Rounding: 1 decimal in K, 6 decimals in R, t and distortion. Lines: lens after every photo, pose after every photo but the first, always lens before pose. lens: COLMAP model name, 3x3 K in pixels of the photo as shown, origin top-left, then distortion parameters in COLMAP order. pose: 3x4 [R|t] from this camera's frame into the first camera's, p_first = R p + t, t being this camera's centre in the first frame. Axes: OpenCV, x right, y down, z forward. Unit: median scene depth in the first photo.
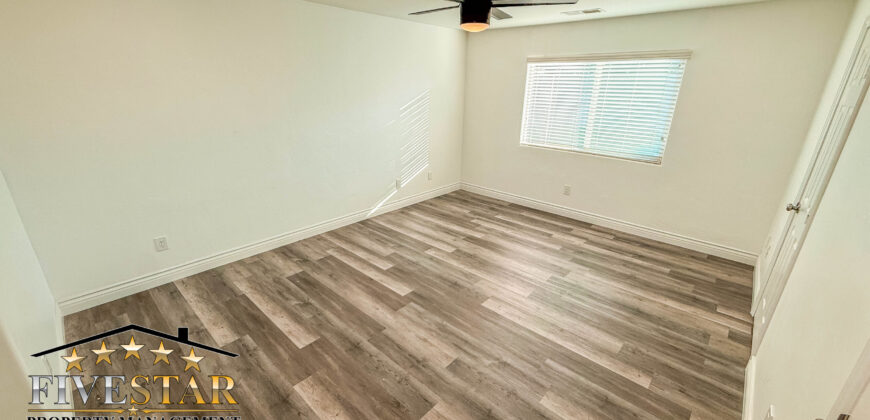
lens RADIAL K [[344.6, 0, 436.6], [0, 344.6, 208.8], [0, 0, 1]] dist [-0.002518, 0.000581]
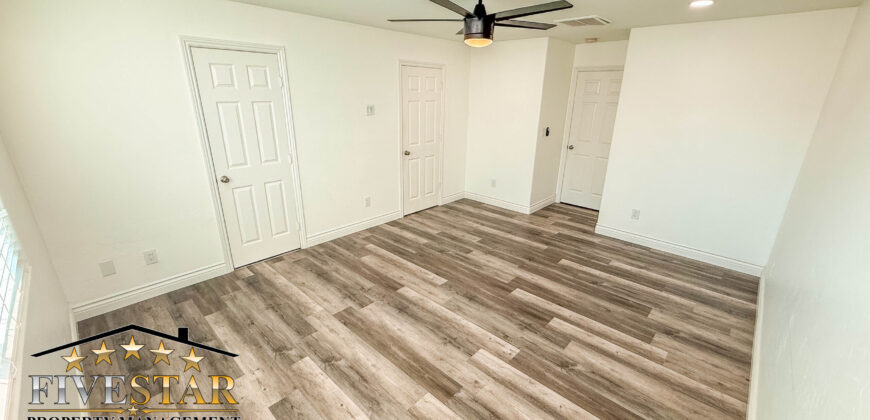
lens RADIAL K [[344.6, 0, 434.9], [0, 344.6, 210.0], [0, 0, 1]] dist [-0.002518, 0.000581]
pose [[-0.999368, -0.035266, 0.004371, 0.167947], [-0.024731, 0.778572, 0.627068, -0.615977], [-0.025517, 0.626564, -0.778952, 1.675466]]
